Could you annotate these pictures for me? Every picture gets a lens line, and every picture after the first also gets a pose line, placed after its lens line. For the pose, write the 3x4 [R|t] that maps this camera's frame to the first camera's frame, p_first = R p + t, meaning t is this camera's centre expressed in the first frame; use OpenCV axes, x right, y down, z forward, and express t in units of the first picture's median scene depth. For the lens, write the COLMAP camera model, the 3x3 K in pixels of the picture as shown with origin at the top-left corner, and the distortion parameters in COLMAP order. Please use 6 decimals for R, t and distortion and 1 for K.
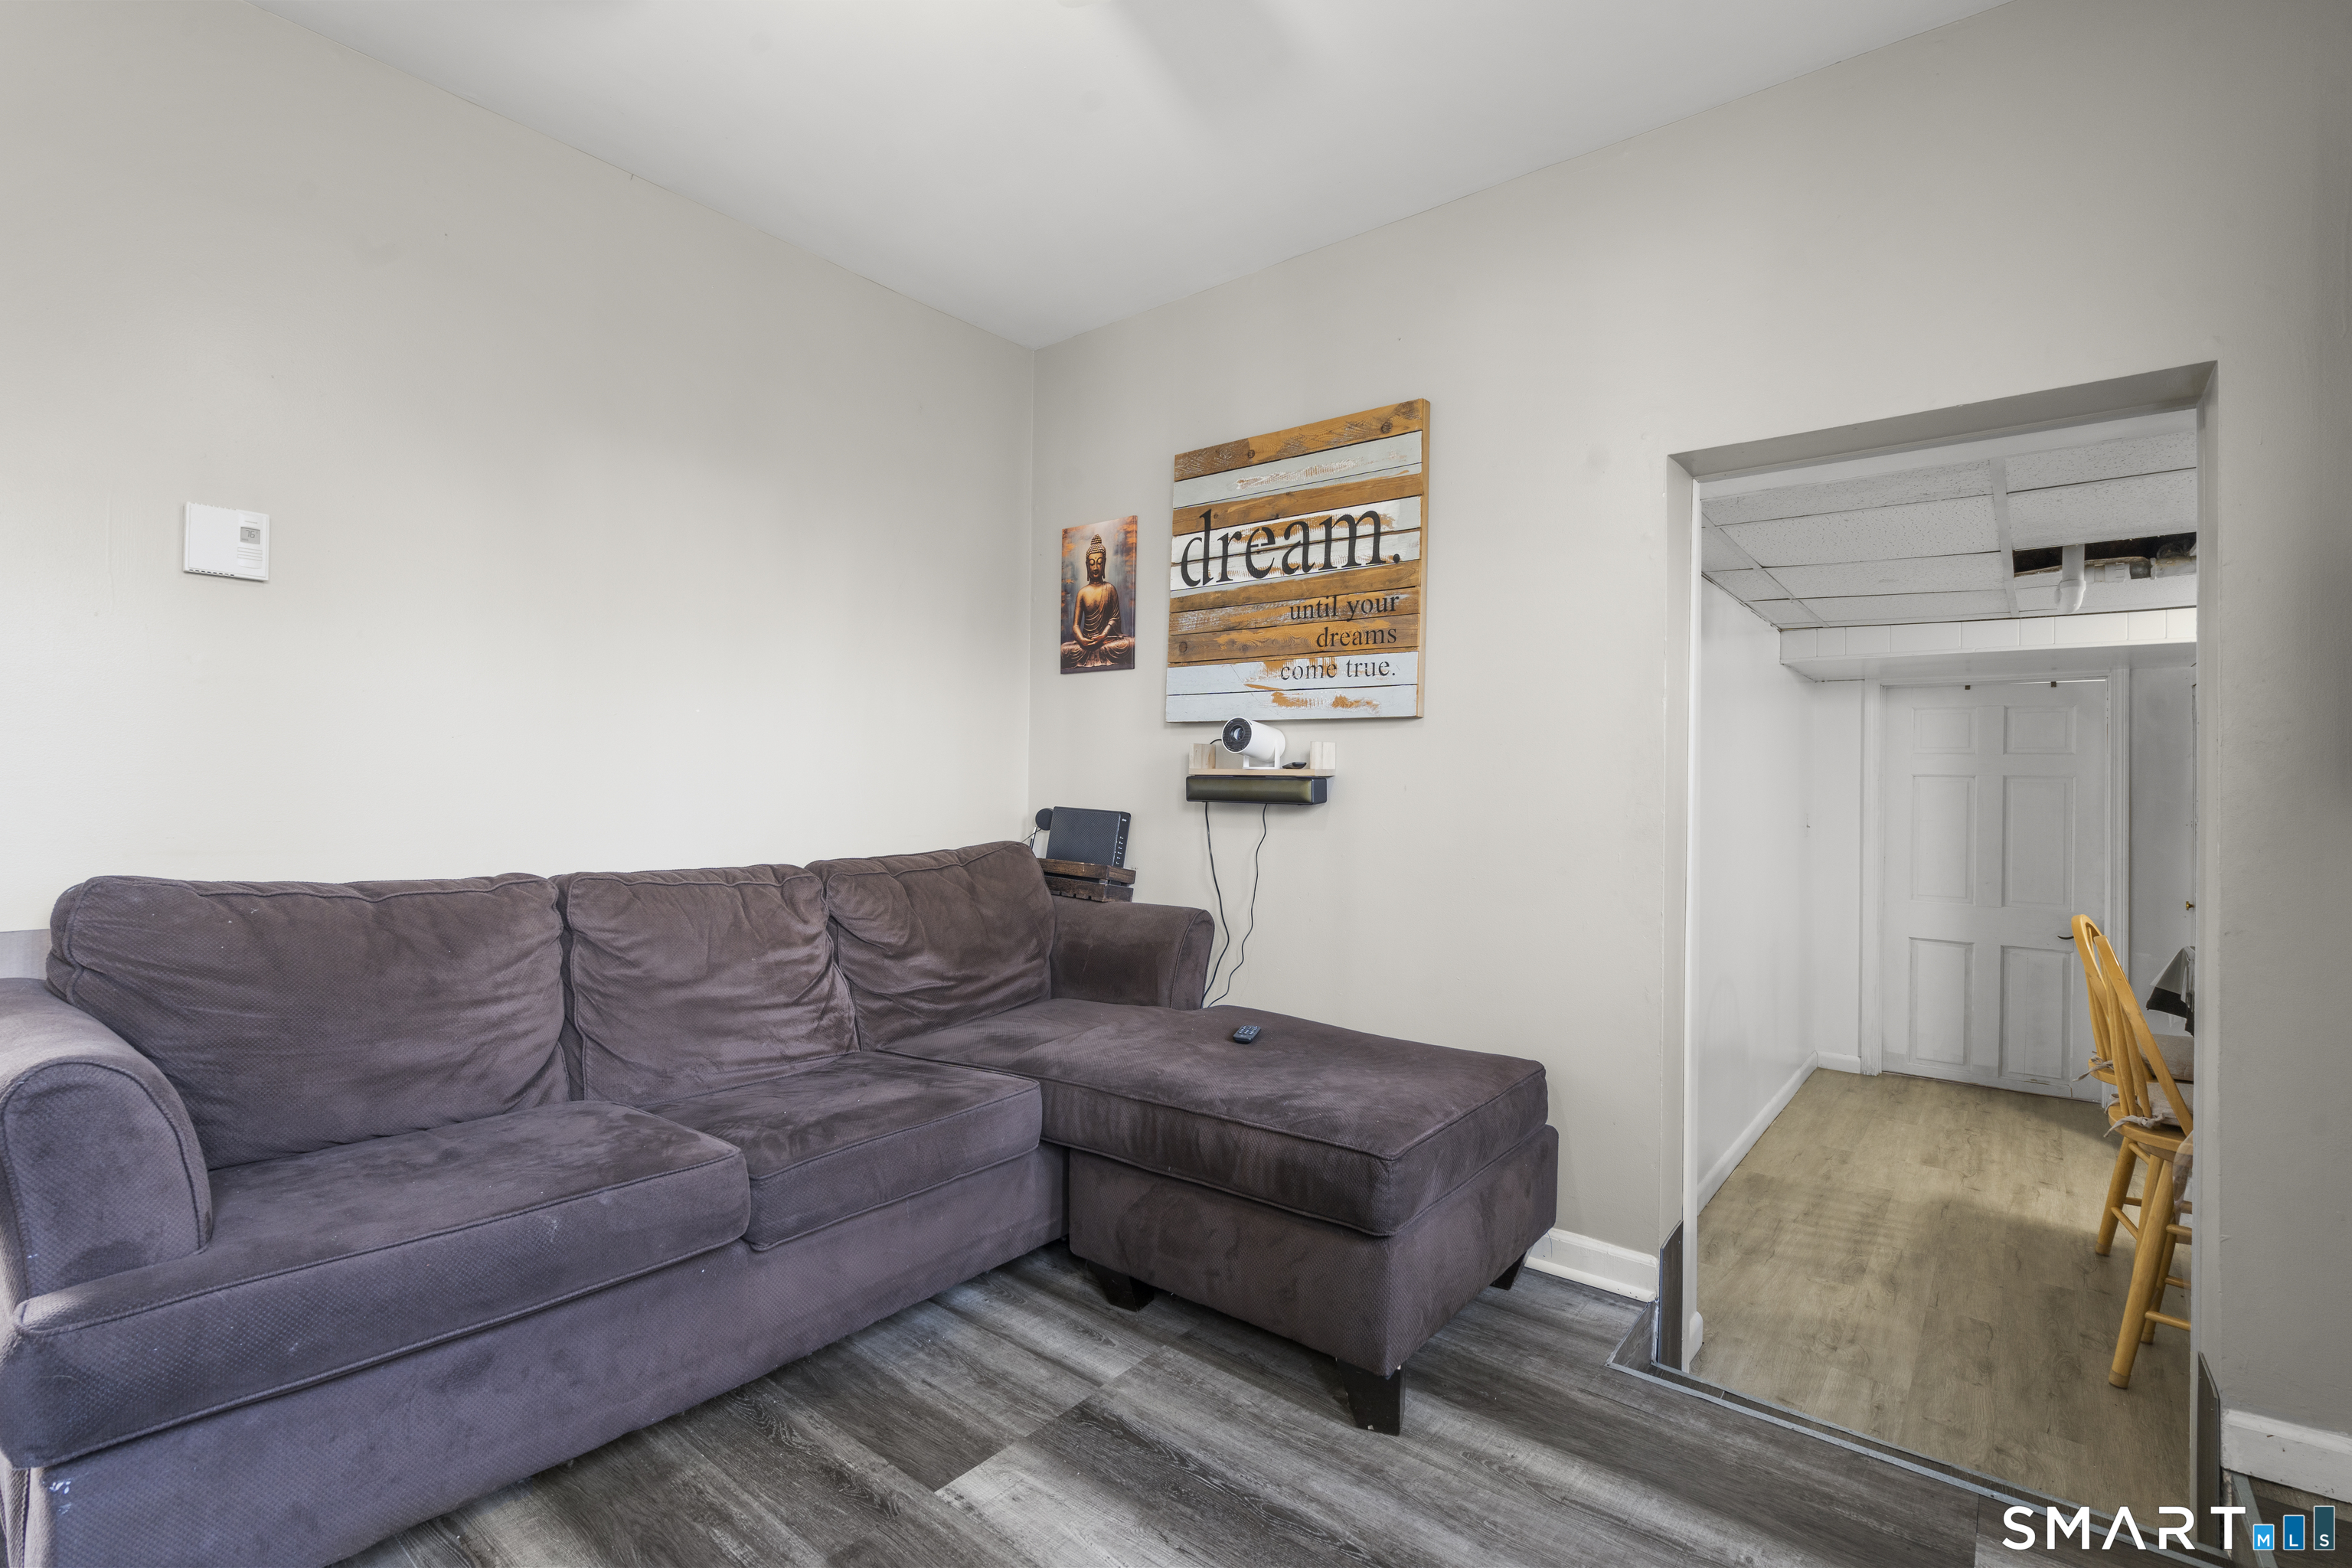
lens RADIAL K [[1046.5, 0, 1172.8], [0, 1046.5, 789.7], [0, 0, 1]] dist [0.001726, 0.000343]
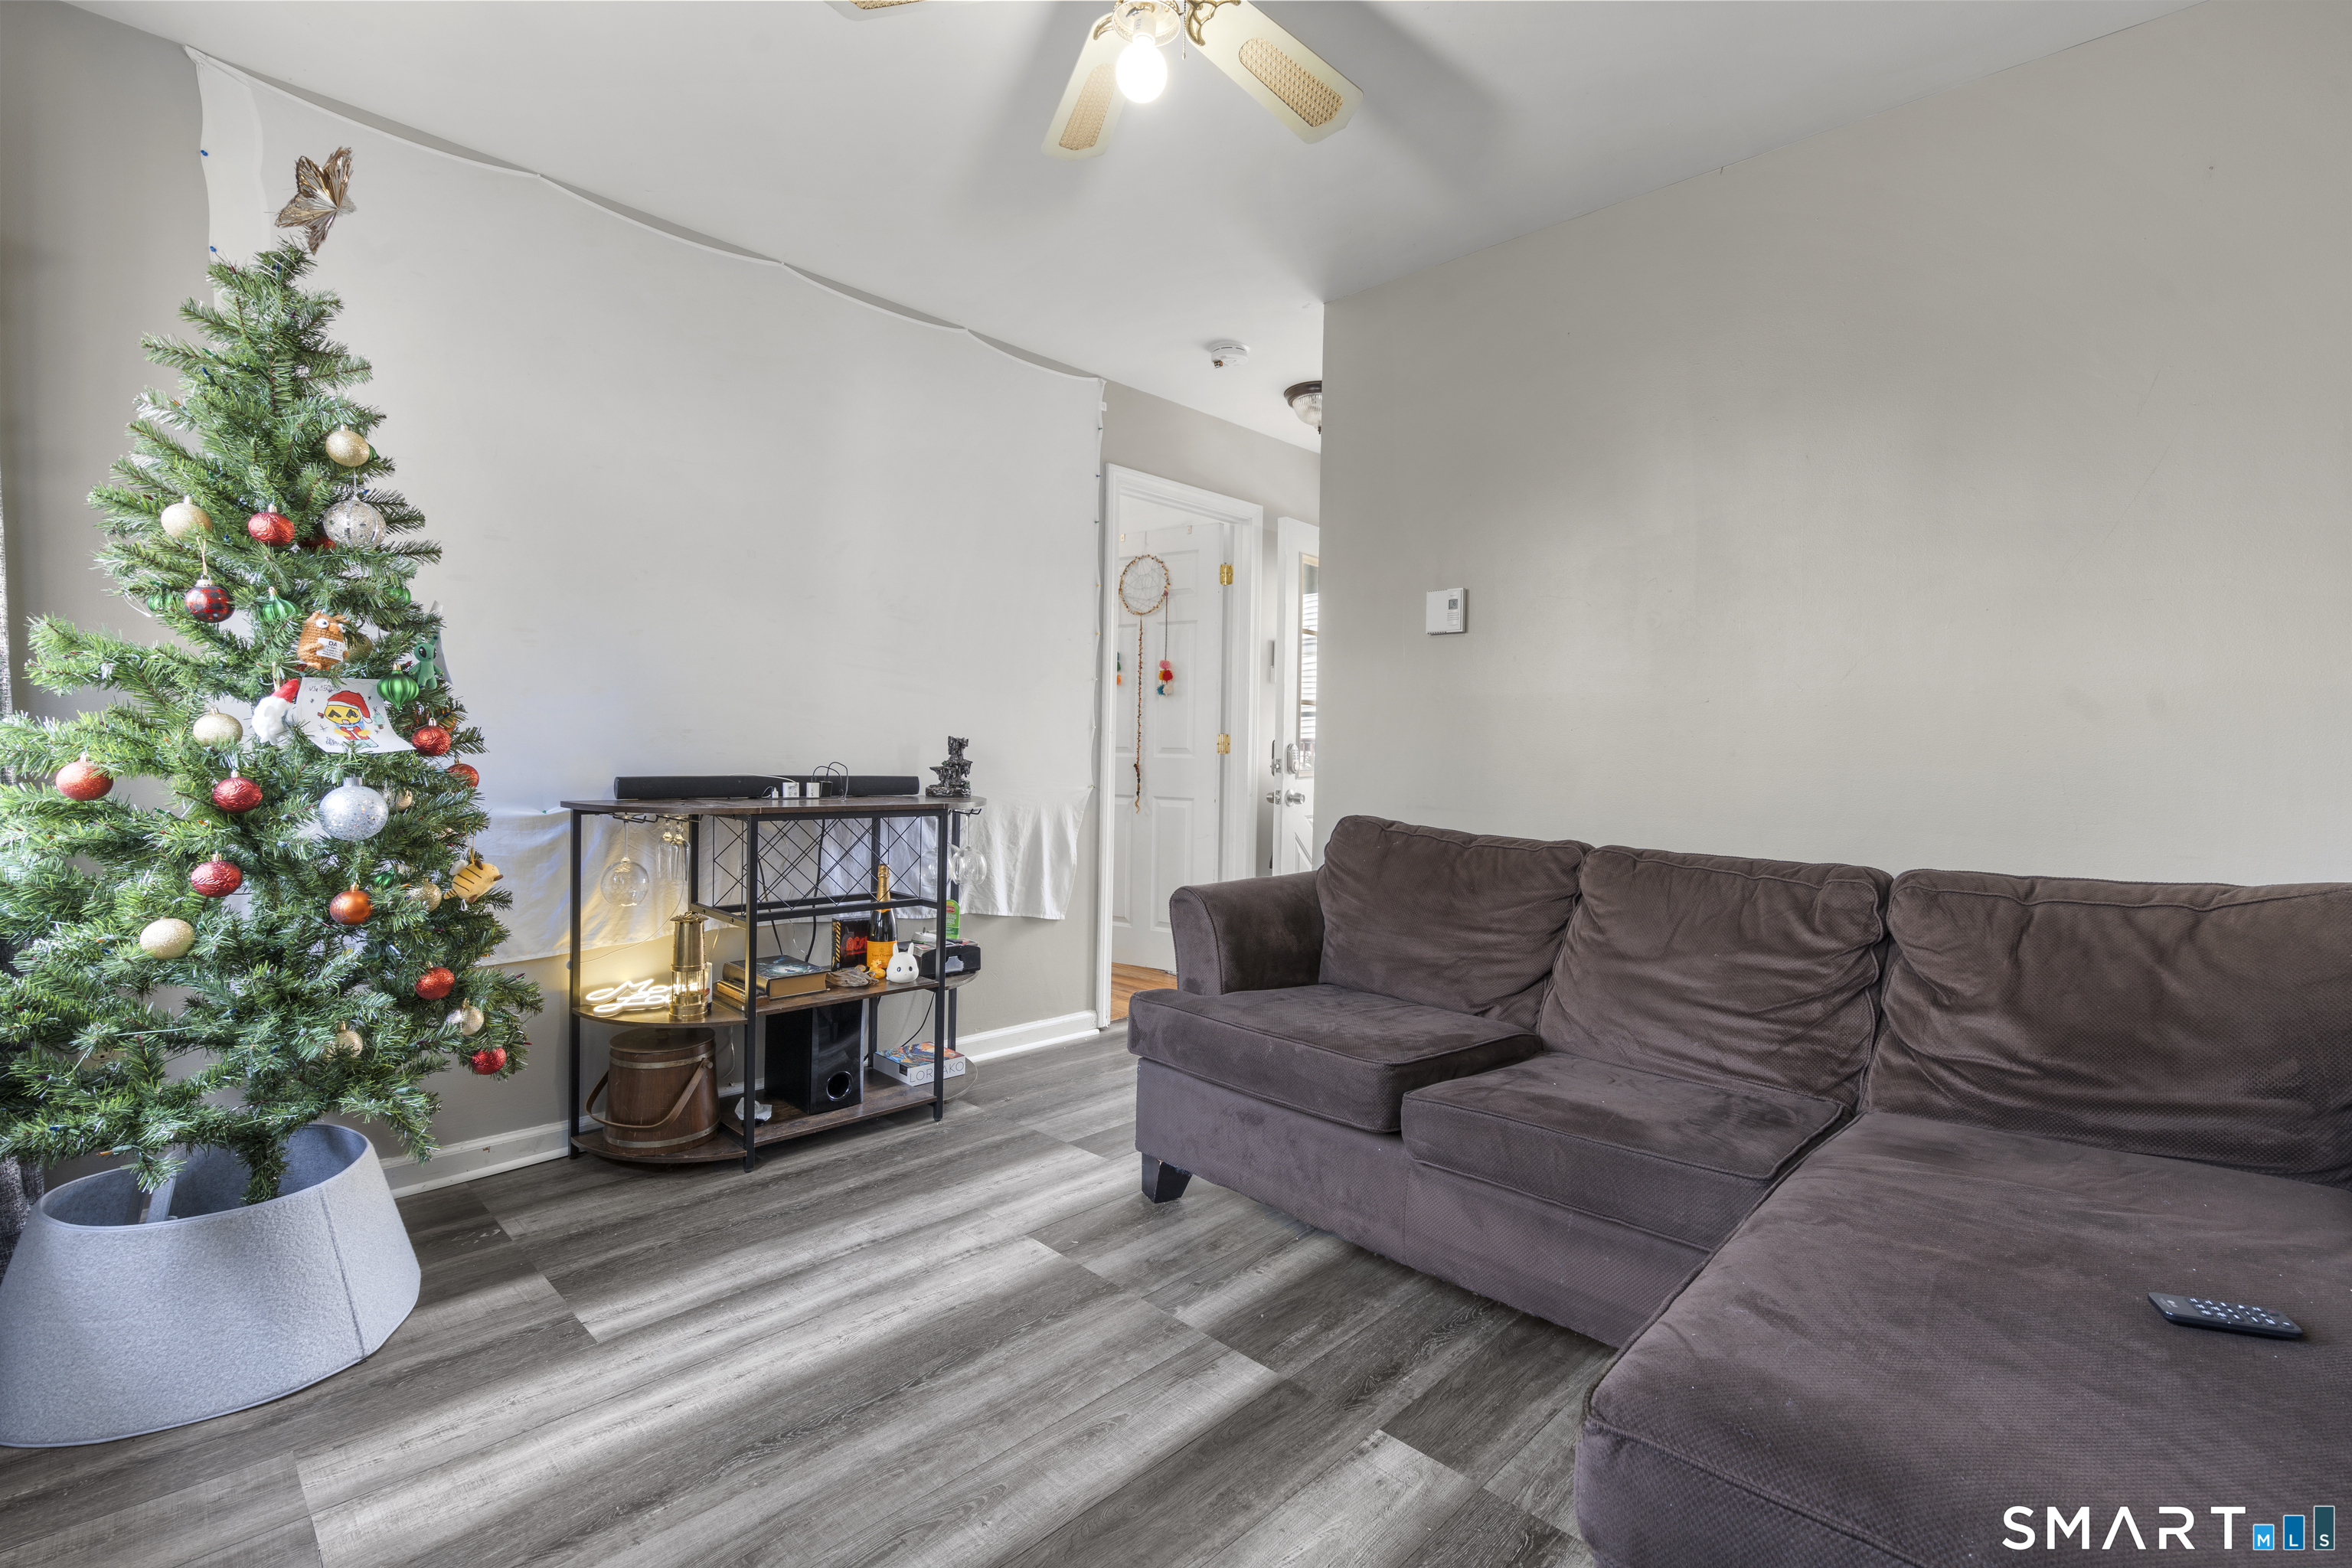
lens RADIAL K [[1046.5, 0, 1160.6], [0, 1046.5, 774.4], [0, 0, 1]] dist [0.001726, 0.000343]
pose [[-0.099015, 0.007711, -0.995056, 0.725949], [-0.016830, 0.999814, 0.009423, 0.000792], [0.994944, 0.017680, -0.098867, 0.748947]]
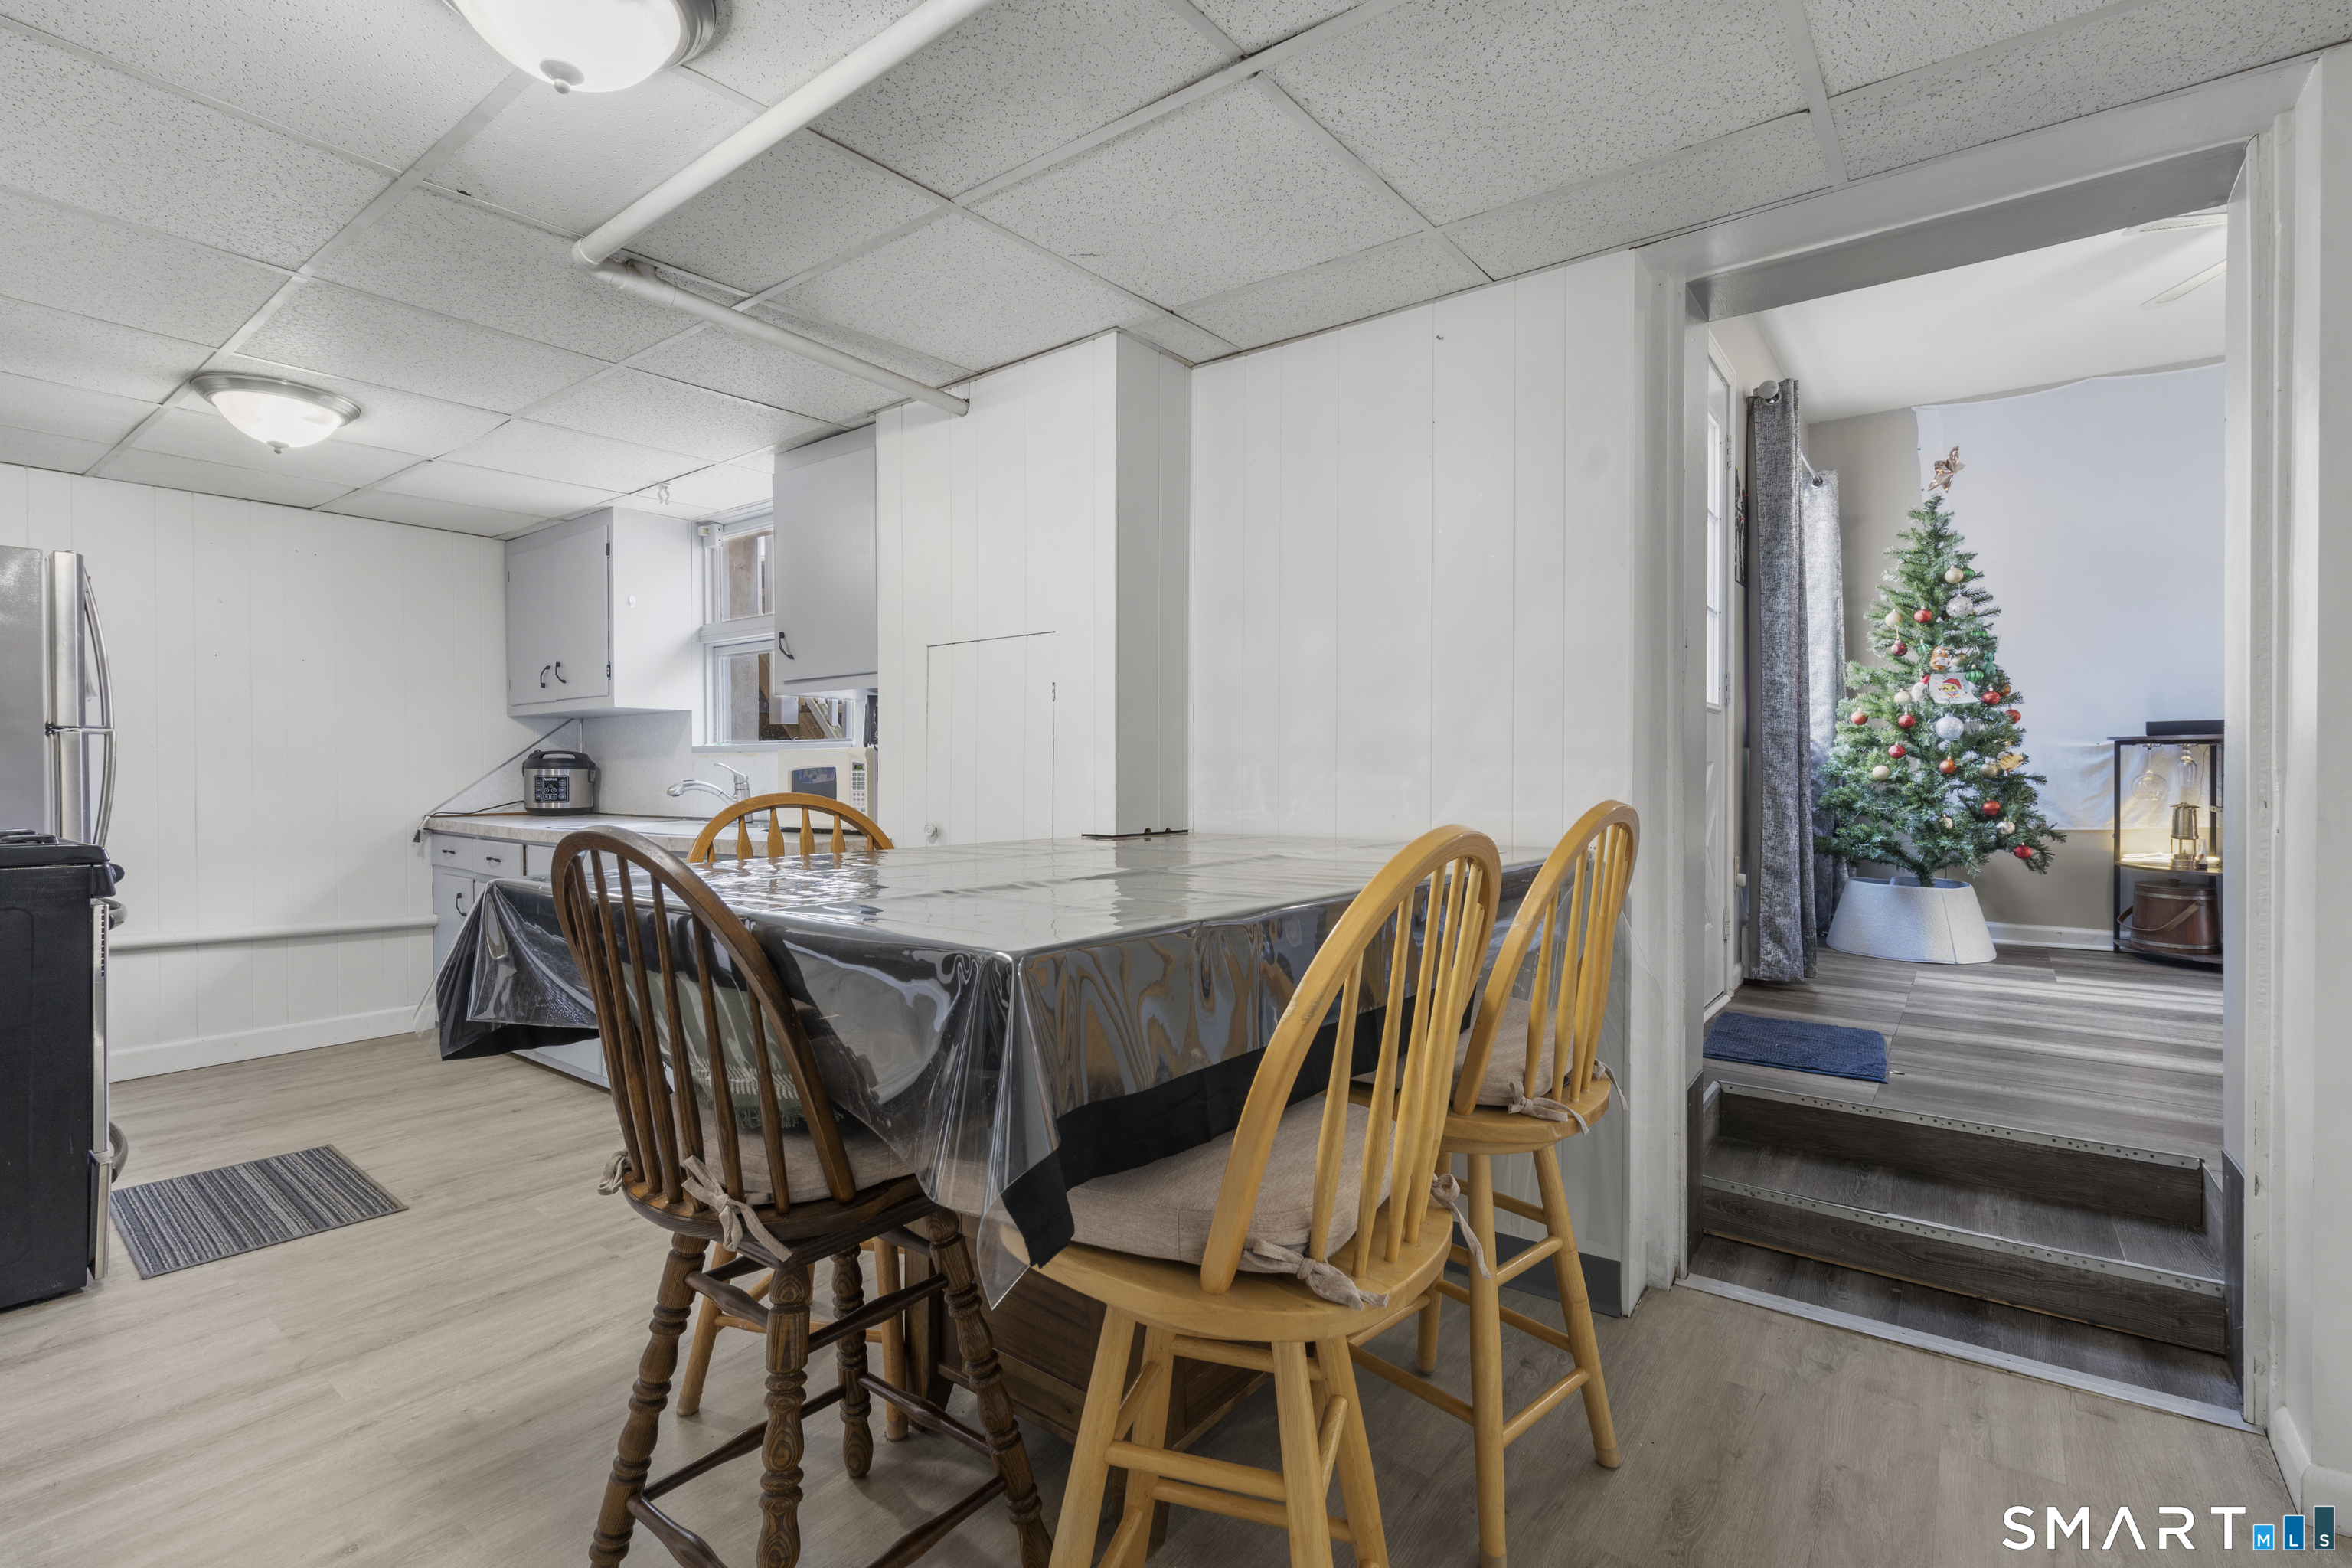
lens RADIAL K [[1046.5, 0, 1172.7], [0, 1046.5, 780.8], [0, 0, 1]] dist [0.001726, 0.000343]
pose [[-0.999636, -0.010526, -0.024842, 1.656494], [-0.010727, 0.999911, 0.007974, 0.181719], [0.024755, 0.008238, -0.999660, 2.255591]]
